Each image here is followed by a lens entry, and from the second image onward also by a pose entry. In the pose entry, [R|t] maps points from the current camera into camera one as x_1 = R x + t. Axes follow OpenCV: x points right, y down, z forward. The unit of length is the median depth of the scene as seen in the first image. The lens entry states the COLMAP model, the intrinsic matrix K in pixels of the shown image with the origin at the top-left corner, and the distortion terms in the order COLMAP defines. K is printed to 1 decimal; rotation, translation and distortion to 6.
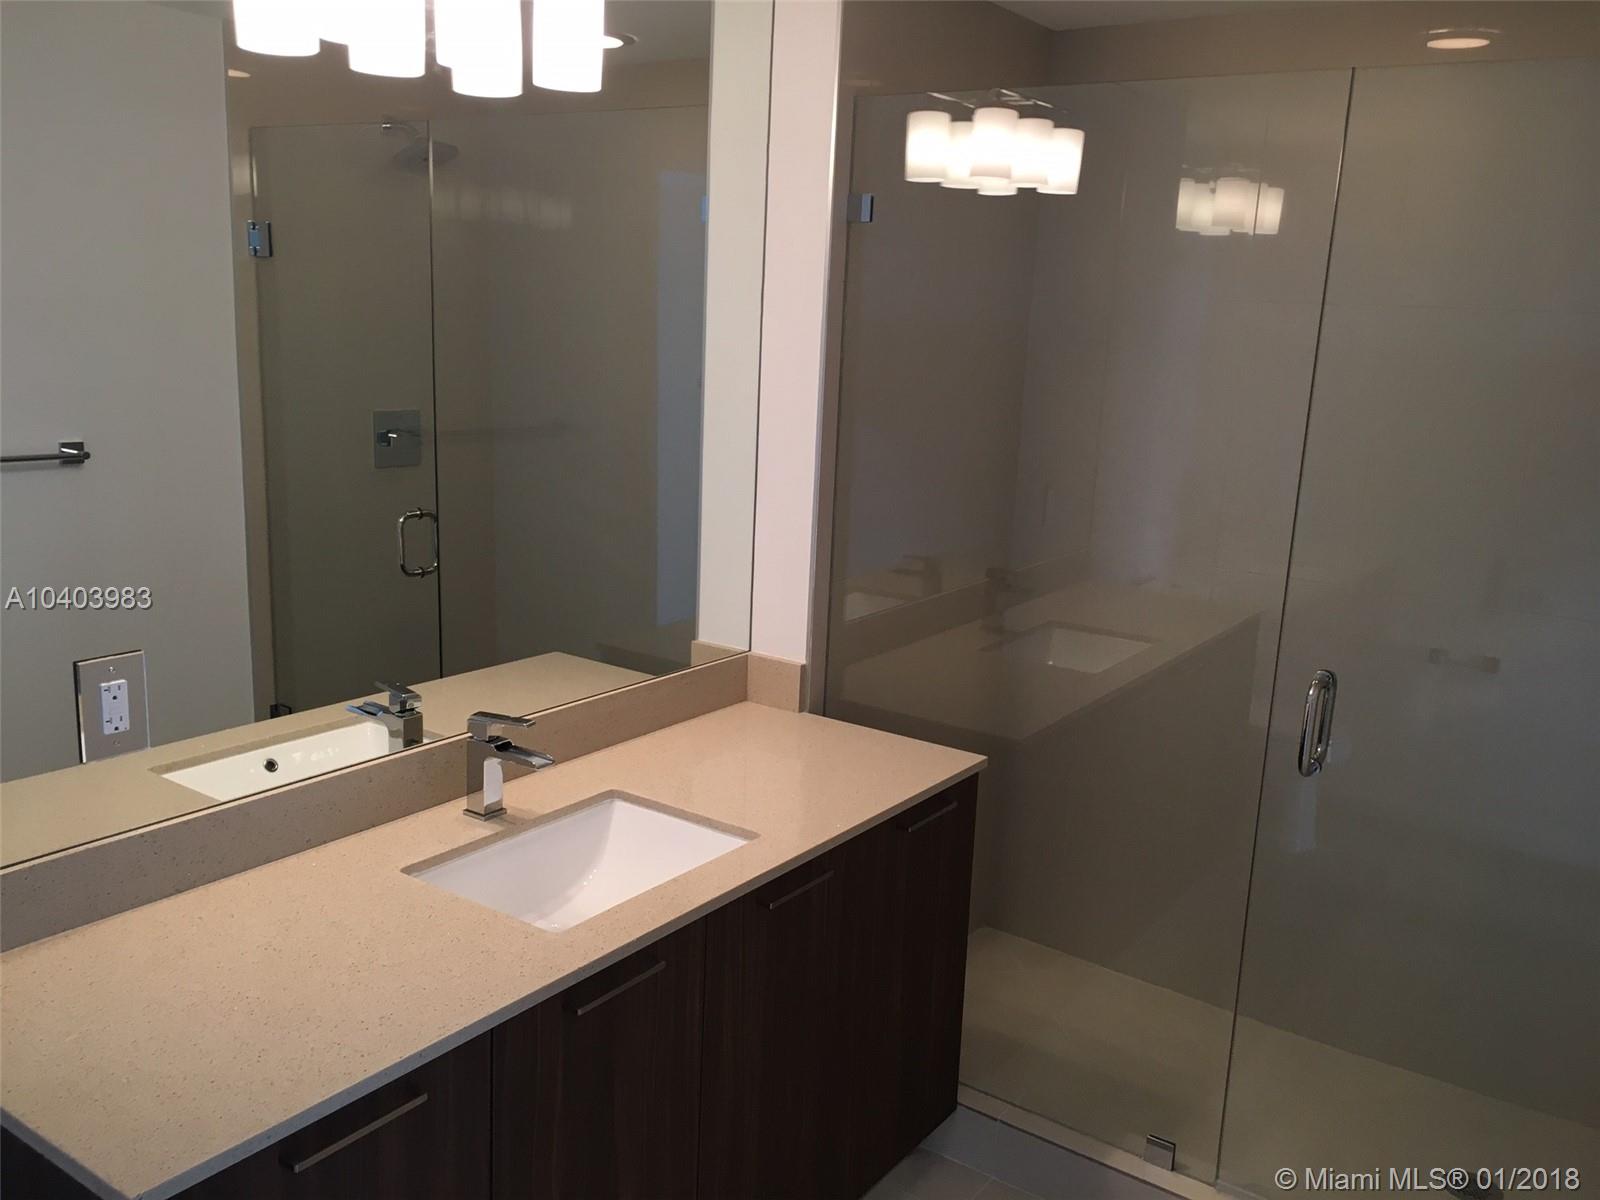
lens RADIAL K [[1360.2, 0, 791.3], [0, 1360.2, 602.0], [0, 0, 1]] dist [0.025151, -0.002919]
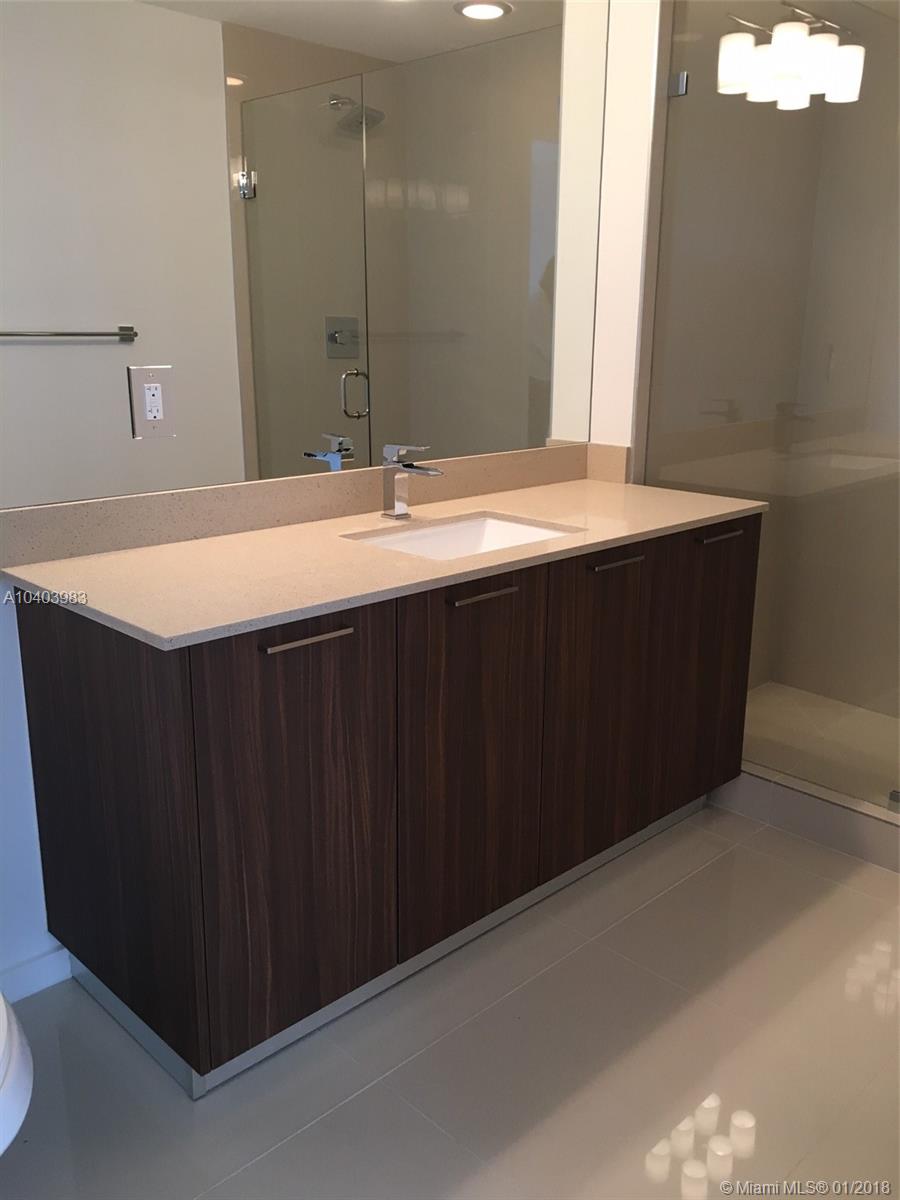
lens RADIAL K [[1017.0, 0, 450.0], [0, 1017.0, 600.0], [0, 0, 1]] dist [0.044496, -0.014689]
pose [[0.983565, 0.012571, -0.180117, 0.018244], [-0.004454, 0.998959, 0.045399, 0.149852], [0.180500, -0.043851, 0.982597, -0.031679]]
